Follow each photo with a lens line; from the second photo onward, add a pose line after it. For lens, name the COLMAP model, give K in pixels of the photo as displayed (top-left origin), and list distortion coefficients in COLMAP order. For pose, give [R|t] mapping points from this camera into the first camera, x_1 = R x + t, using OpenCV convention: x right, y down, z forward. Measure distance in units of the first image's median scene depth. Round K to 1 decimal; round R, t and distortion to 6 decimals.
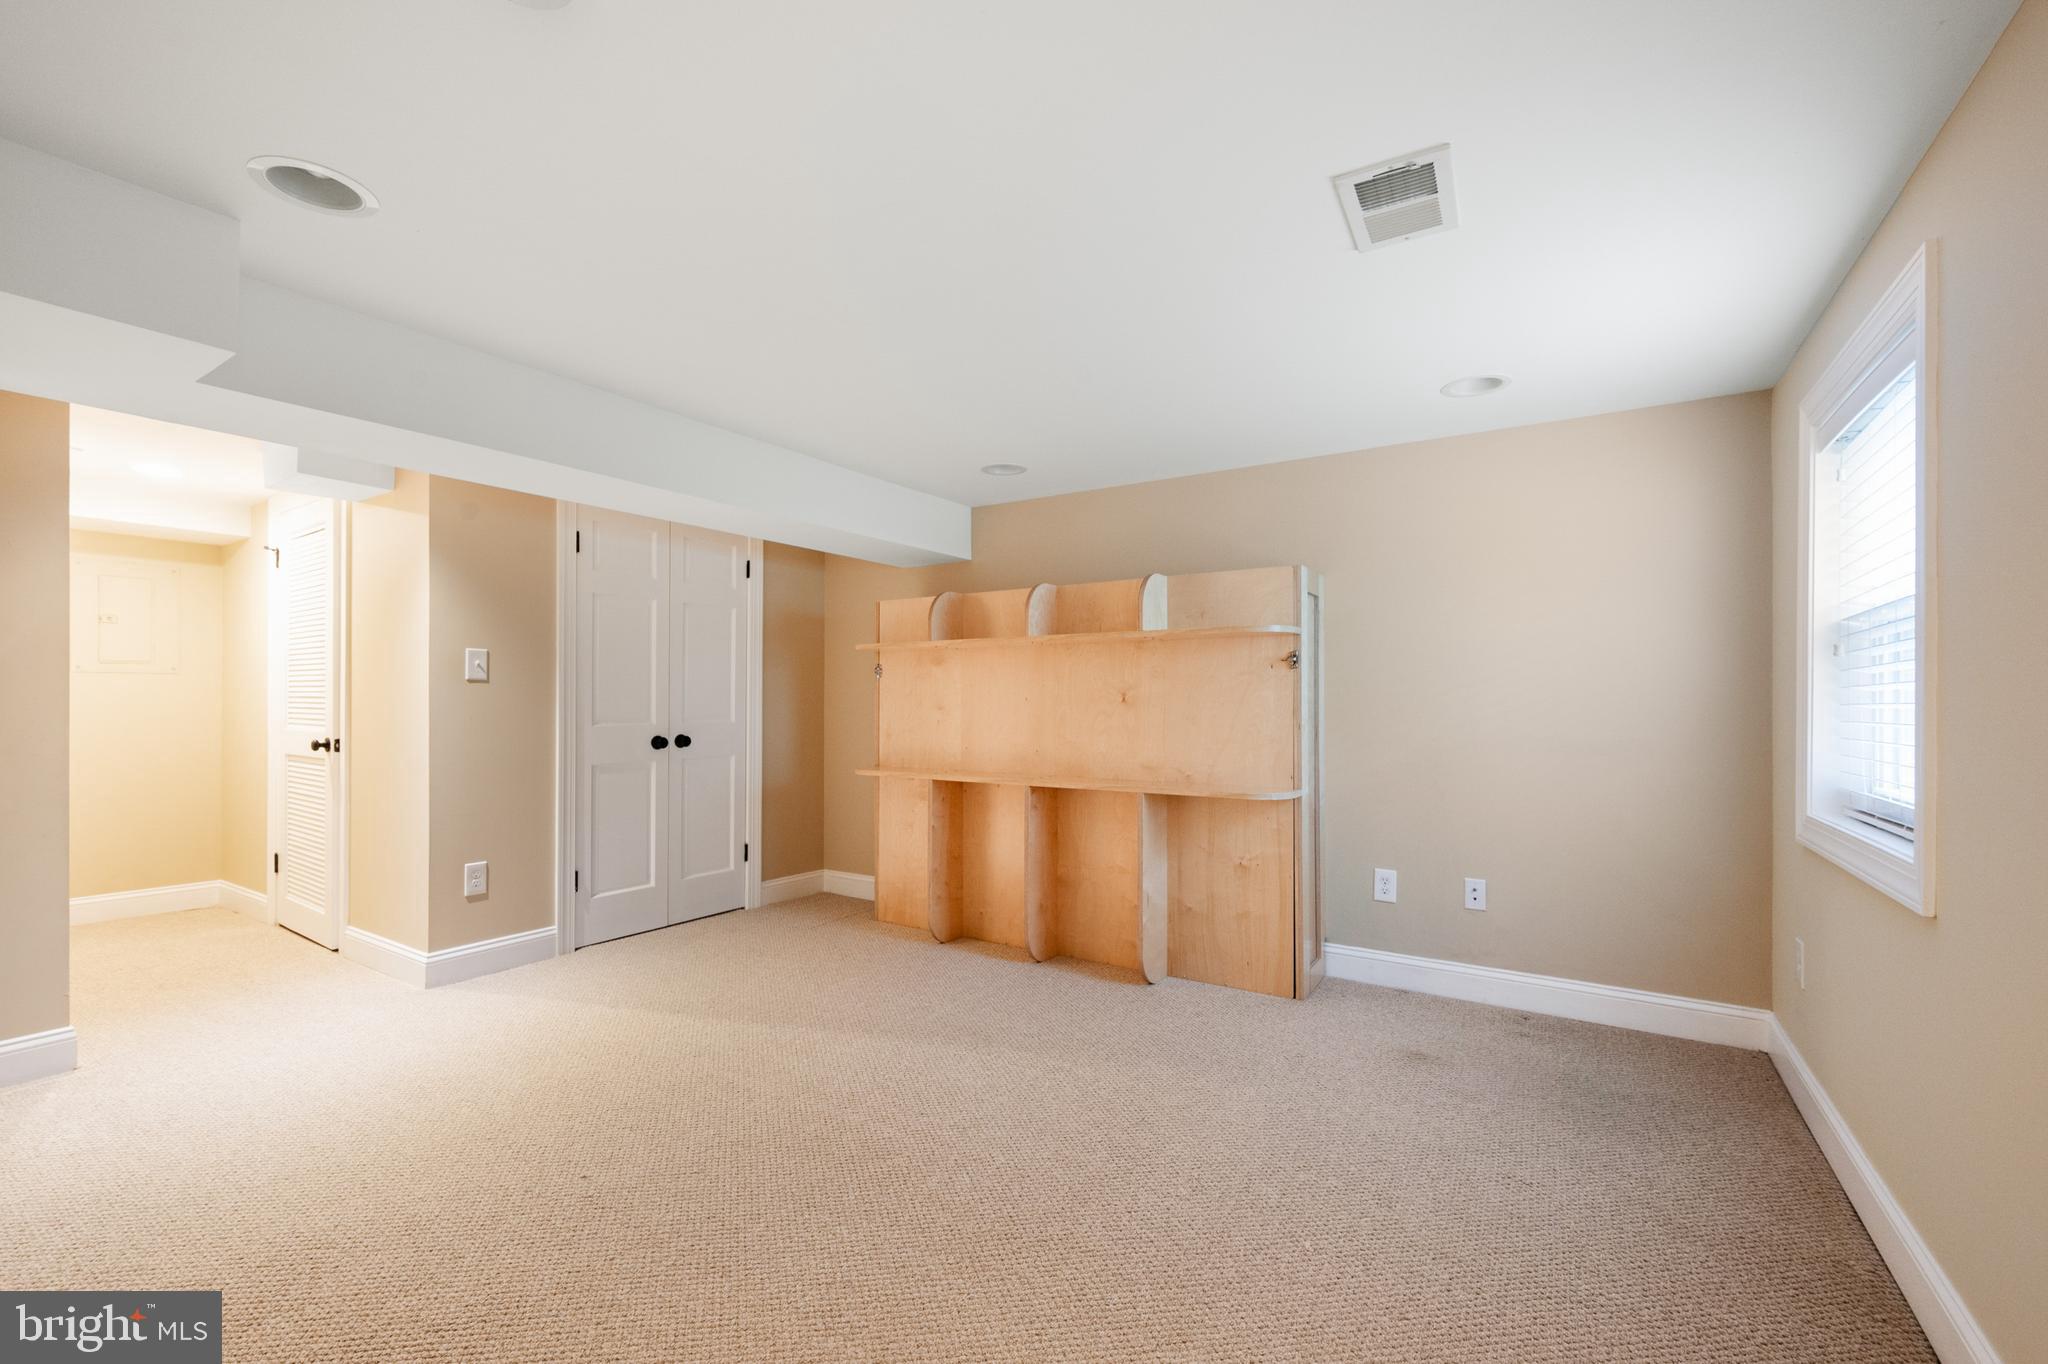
lens RADIAL K [[849.0, 0, 1024.1], [0, 849.0, 698.6], [0, 0, 1]] dist [-0.000050, -0.000004]
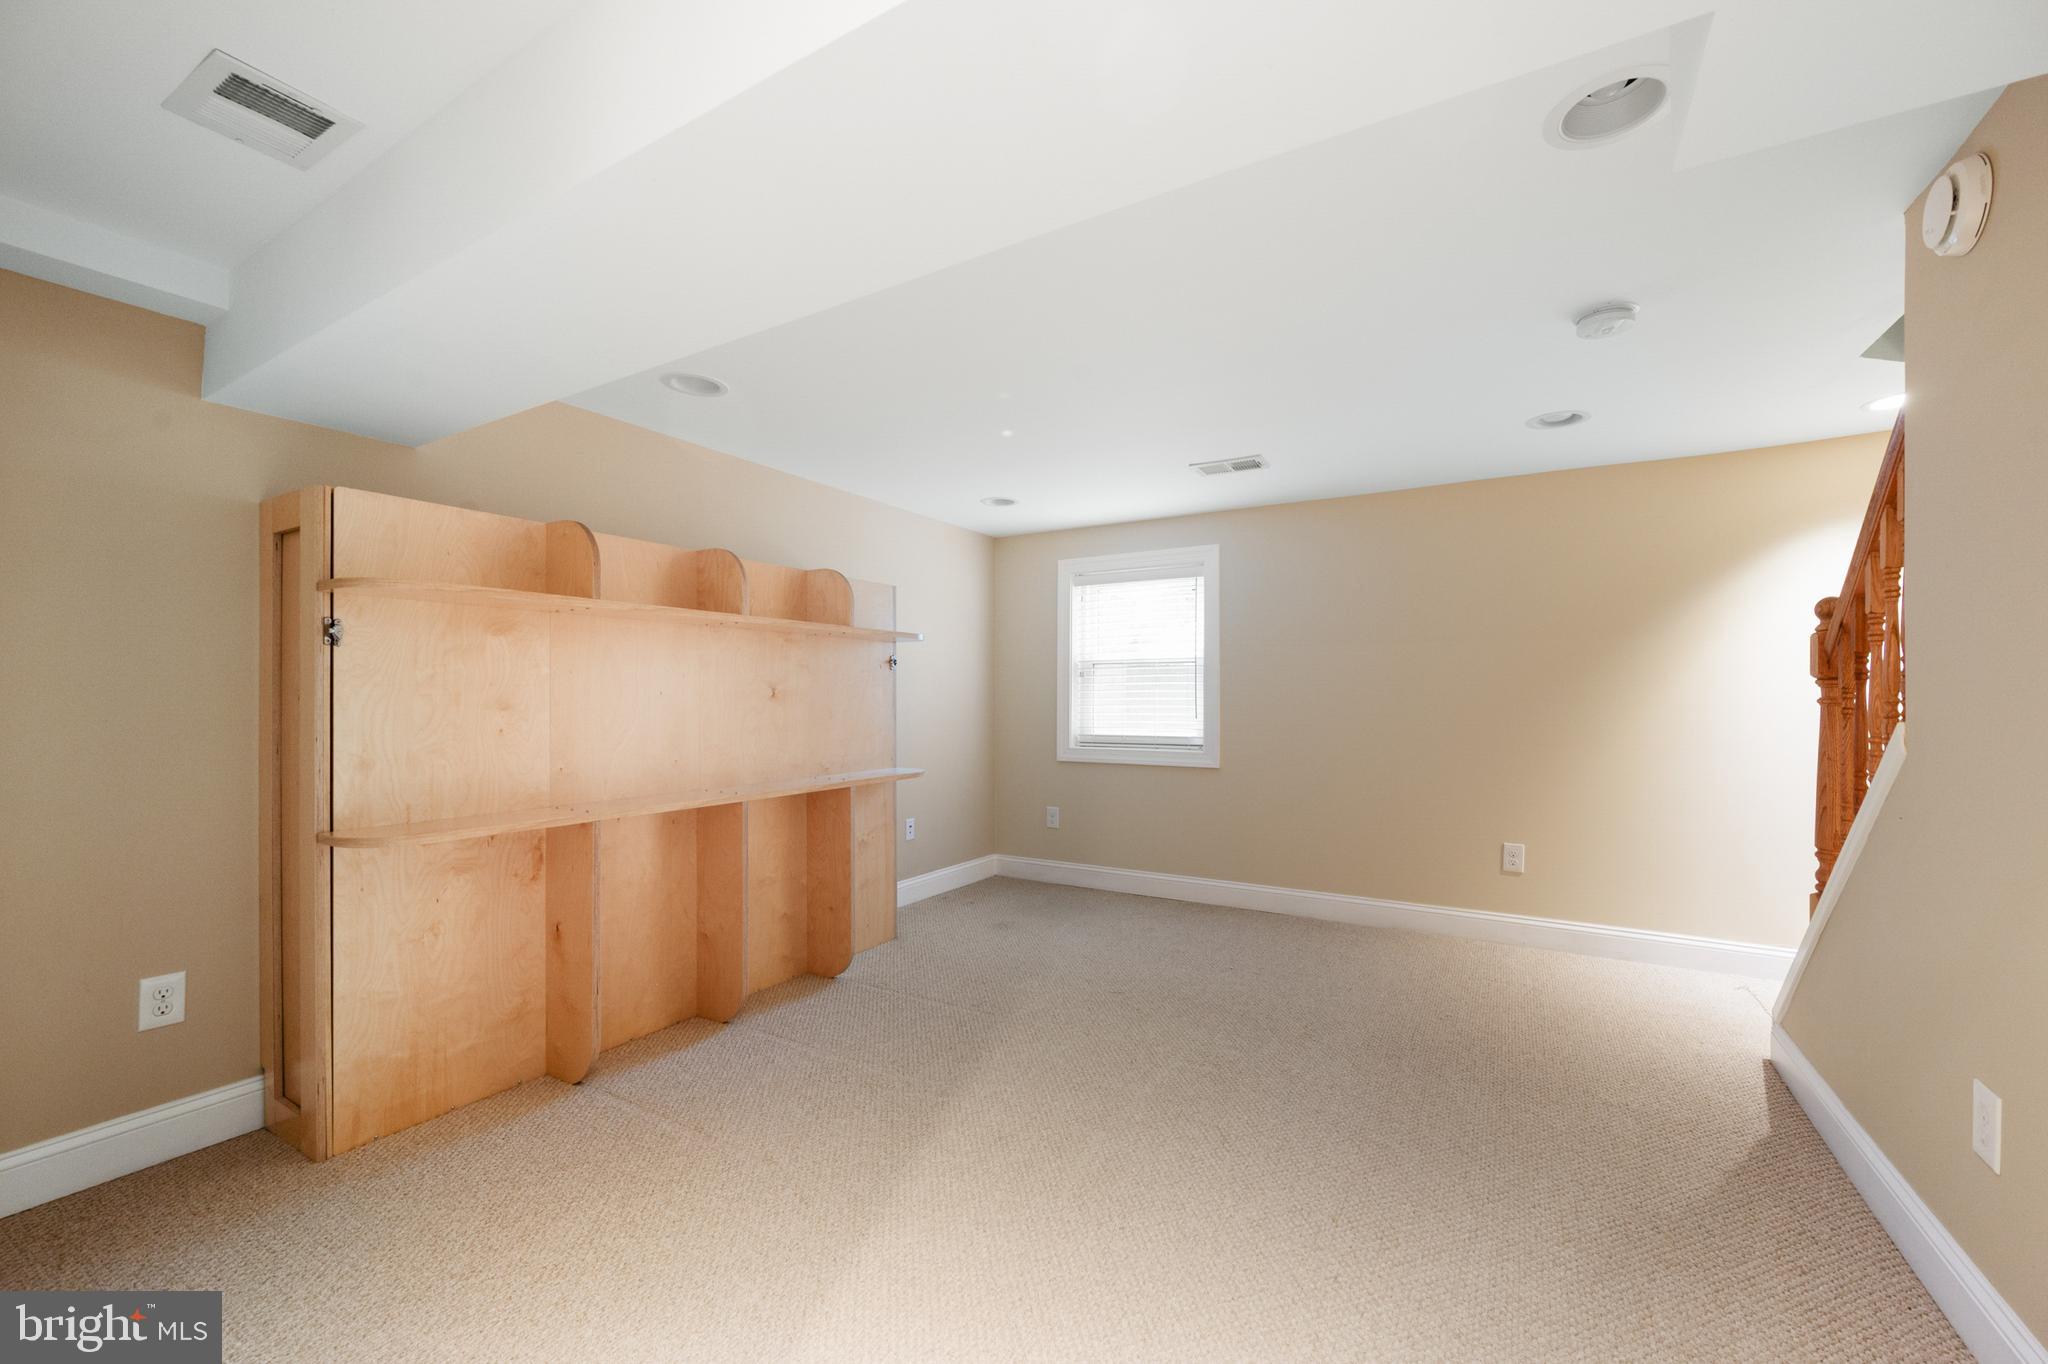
lens RADIAL K [[819.2, 0, 1026.1], [0, 819.2, 694.1], [0, 0, 1]] dist [-0.001943, -0.000239]
pose [[-0.038484, 0.001990, 0.999257, -0.787733], [-0.000614, 0.999998, -0.002015, 0.003321], [-0.999259, -0.000691, -0.038483, 0.772492]]
